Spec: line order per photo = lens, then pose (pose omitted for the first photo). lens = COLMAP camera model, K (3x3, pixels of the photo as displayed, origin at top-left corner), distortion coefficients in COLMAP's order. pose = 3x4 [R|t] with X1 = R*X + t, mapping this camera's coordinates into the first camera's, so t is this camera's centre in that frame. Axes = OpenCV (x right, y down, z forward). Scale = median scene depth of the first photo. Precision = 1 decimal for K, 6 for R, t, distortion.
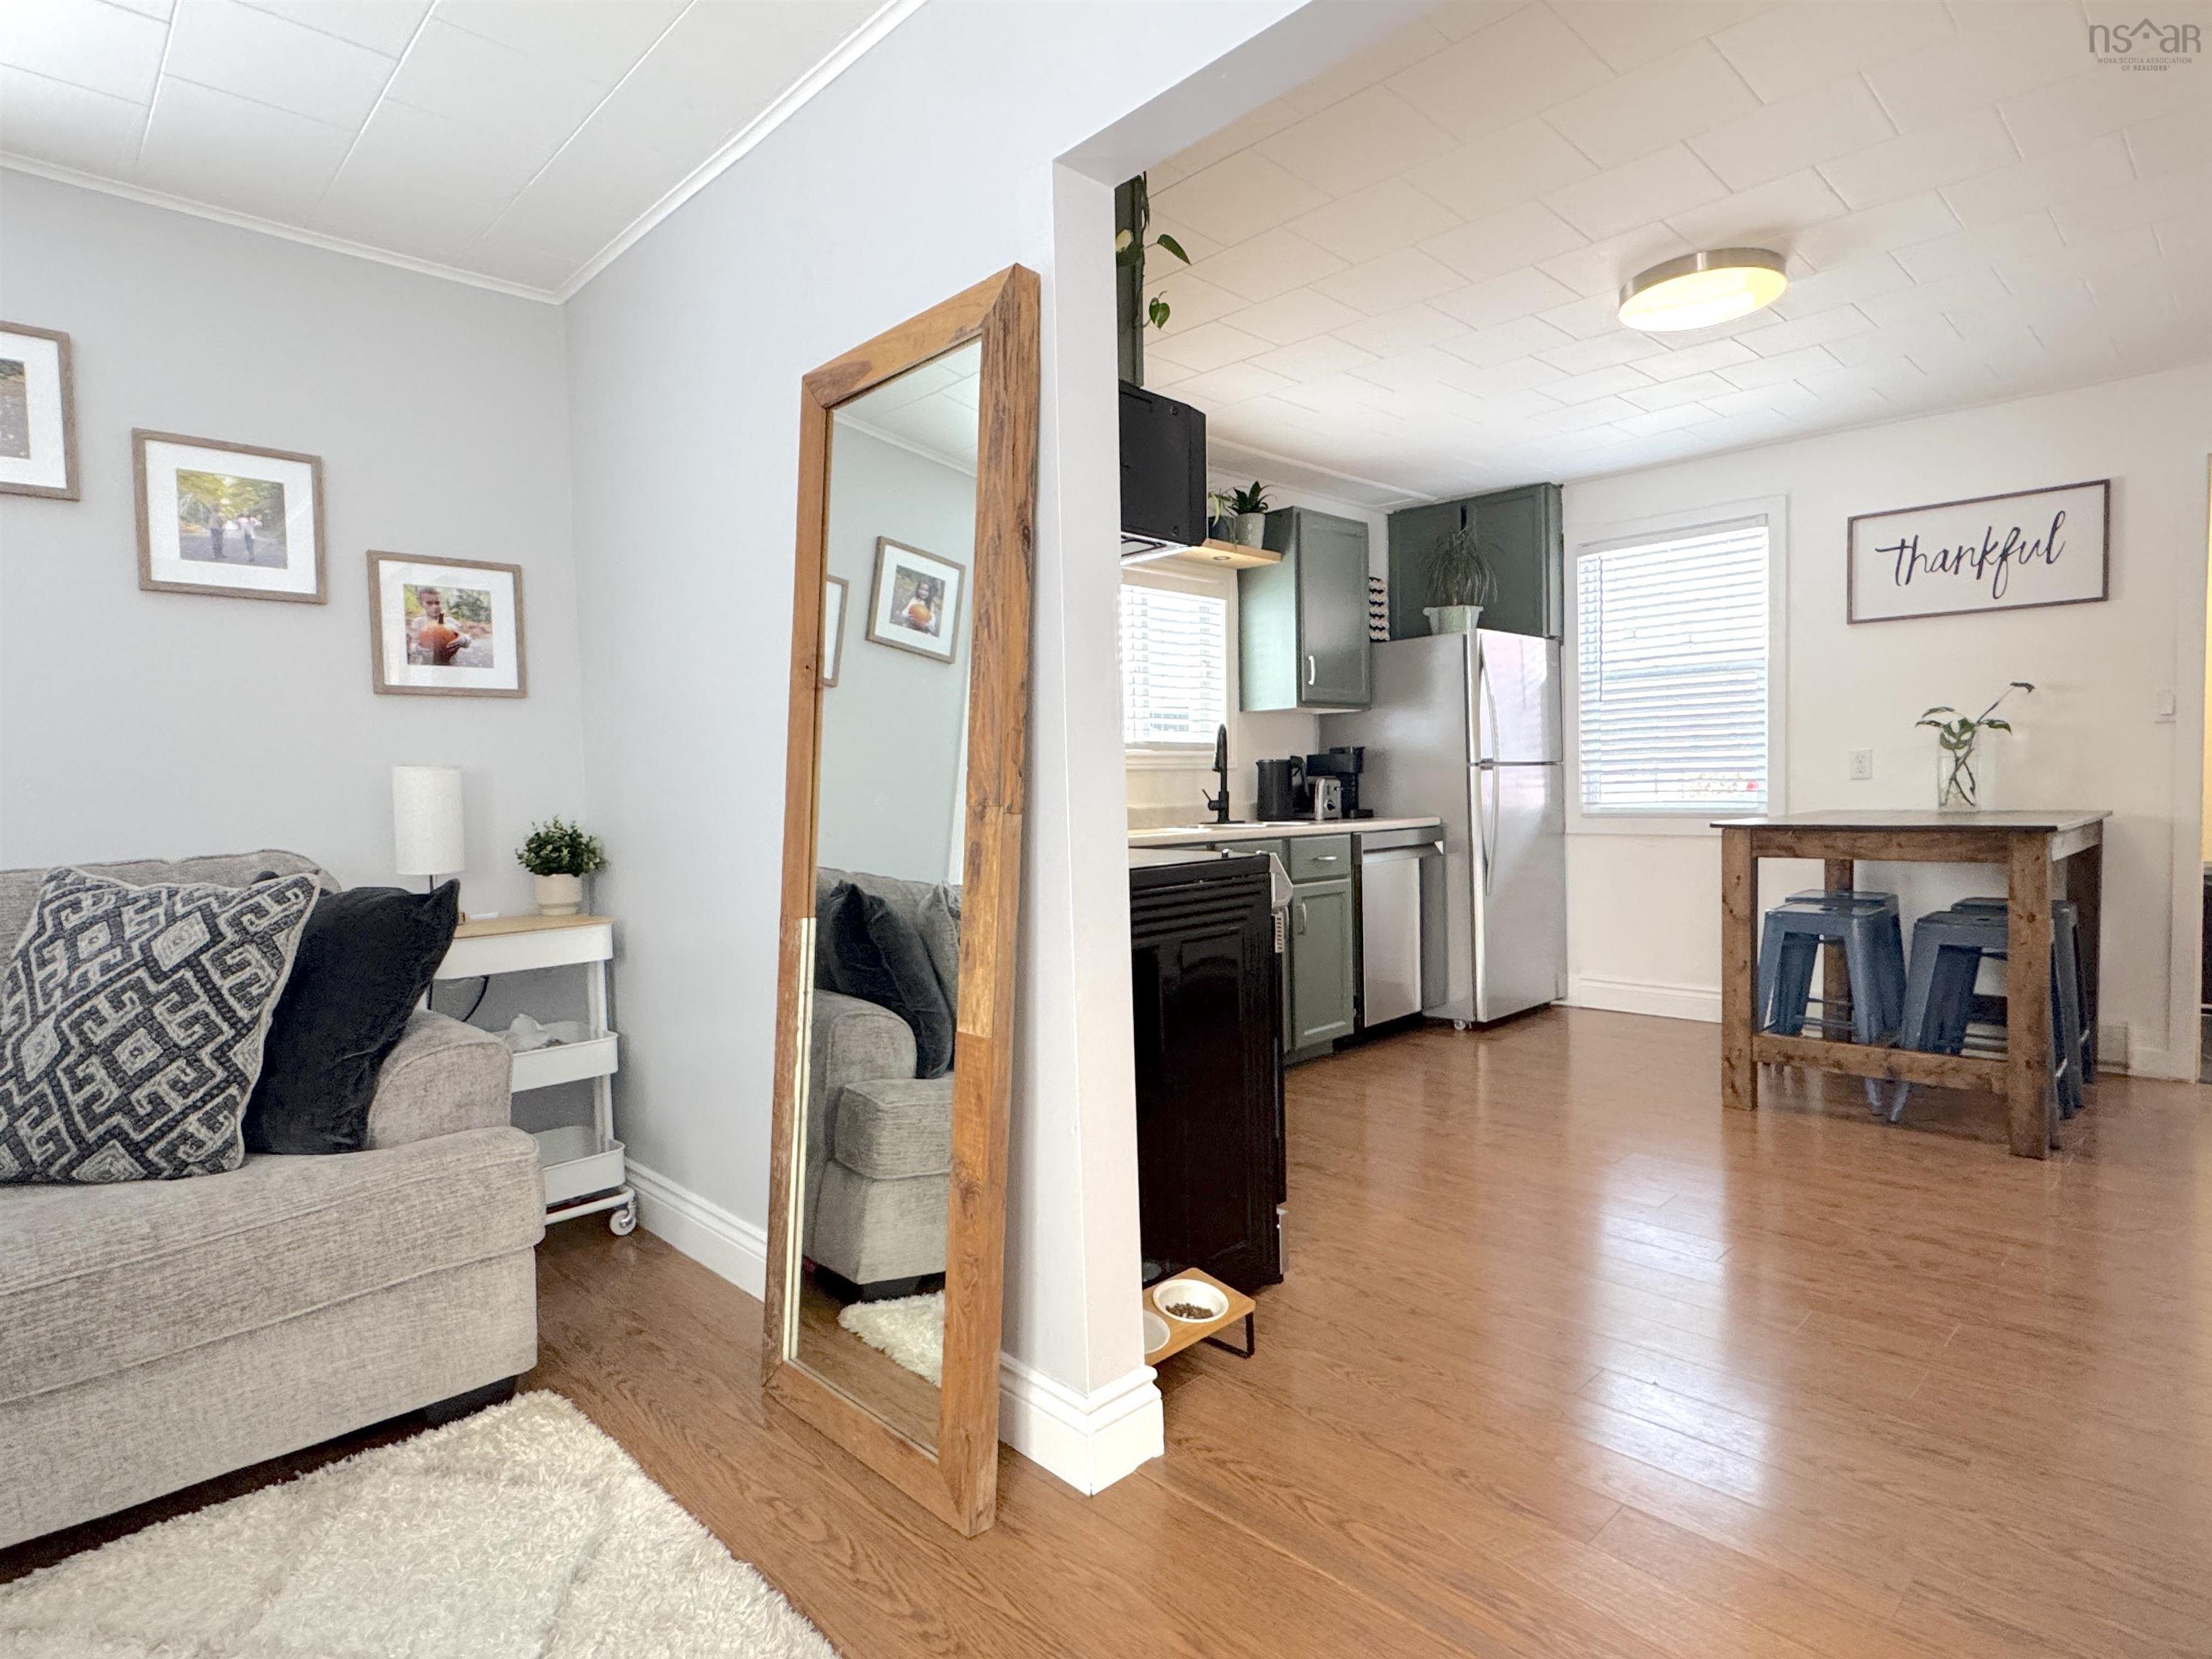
lens RADIAL K [[1174.3, 0, 1101.7], [0, 1174.3, 831.9], [0, 0, 1]] dist [-0.000715, -0.001840]
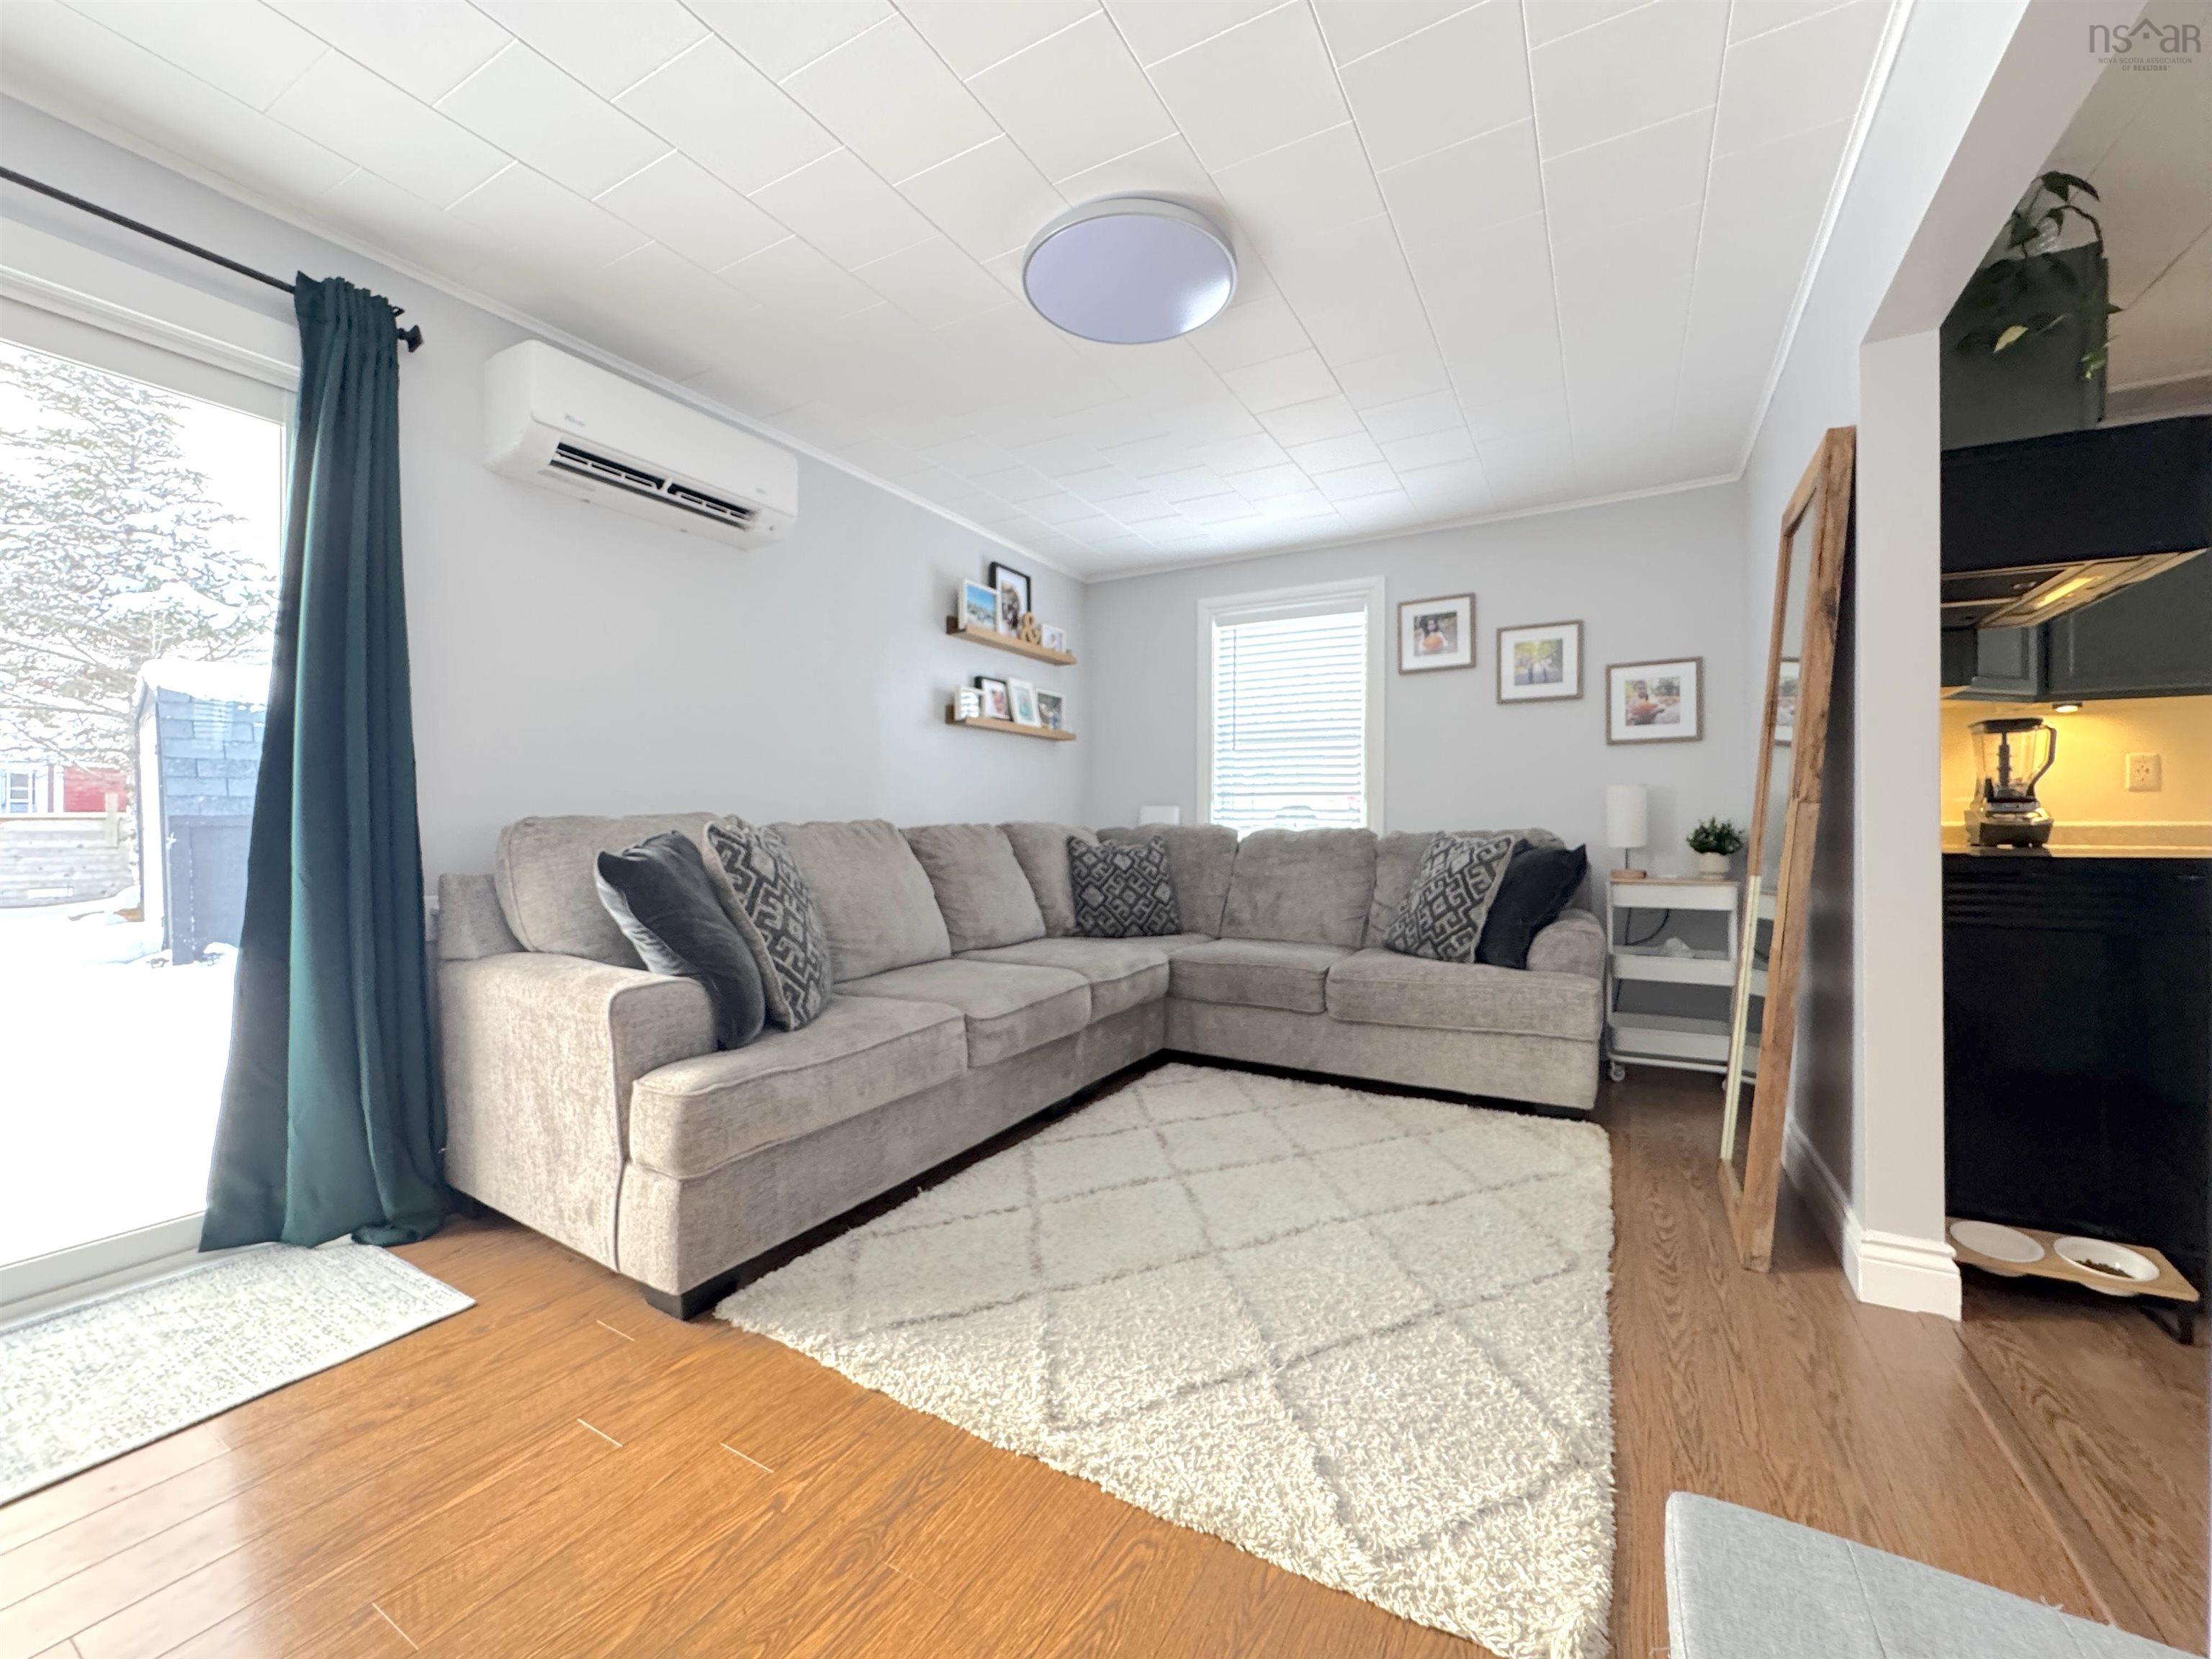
lens RADIAL K [[890.2, 0, 1098.6], [0, 890.2, 831.7], [0, 0, 1]] dist [-0.004416, 0.000268]
pose [[0.268539, 0.025761, -0.962924, 0.531555], [-0.042961, 0.998968, 0.014744, 0.030111], [0.962310, 0.037409, 0.269369, -0.110909]]
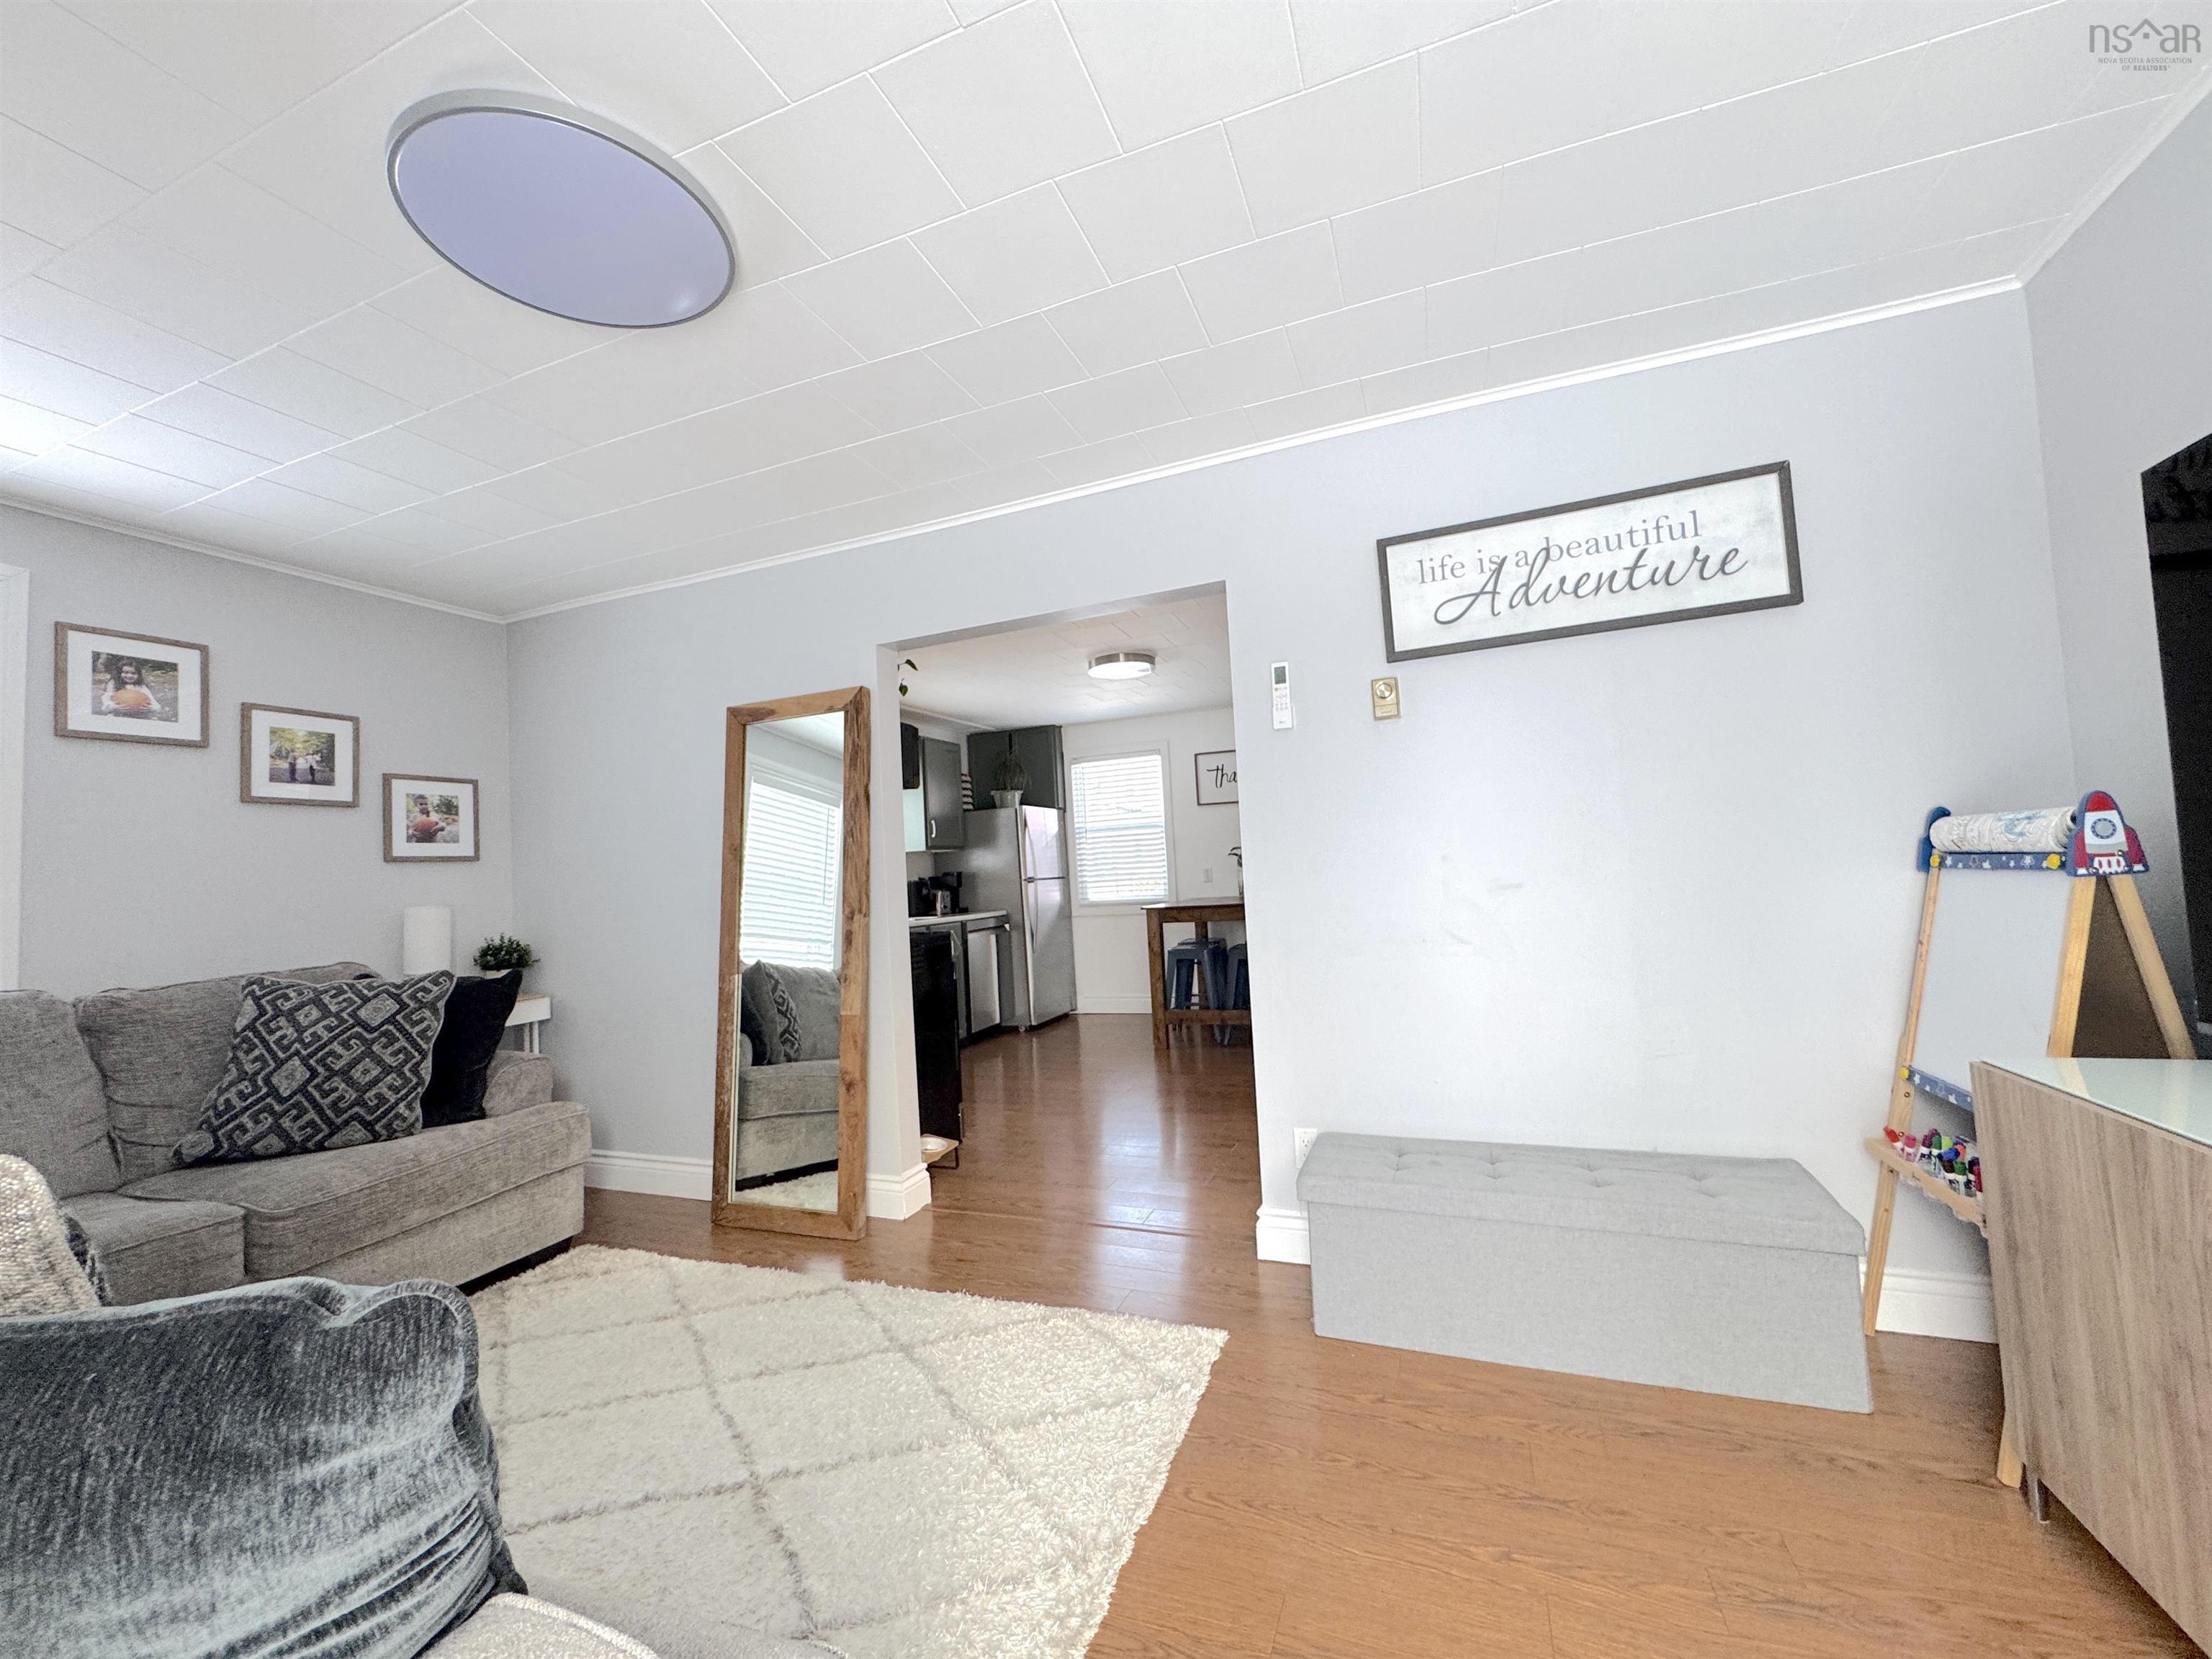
lens RADIAL K [[890.2, 0, 1111.6], [0, 890.2, 827.7], [0, 0, 1]] dist [-0.004416, 0.000268]
pose [[0.905866, -0.005838, 0.423524, -0.264946], [0.051910, 0.993898, -0.097328, 0.004952], [-0.420371, 0.110151, 0.900641, -0.563207]]
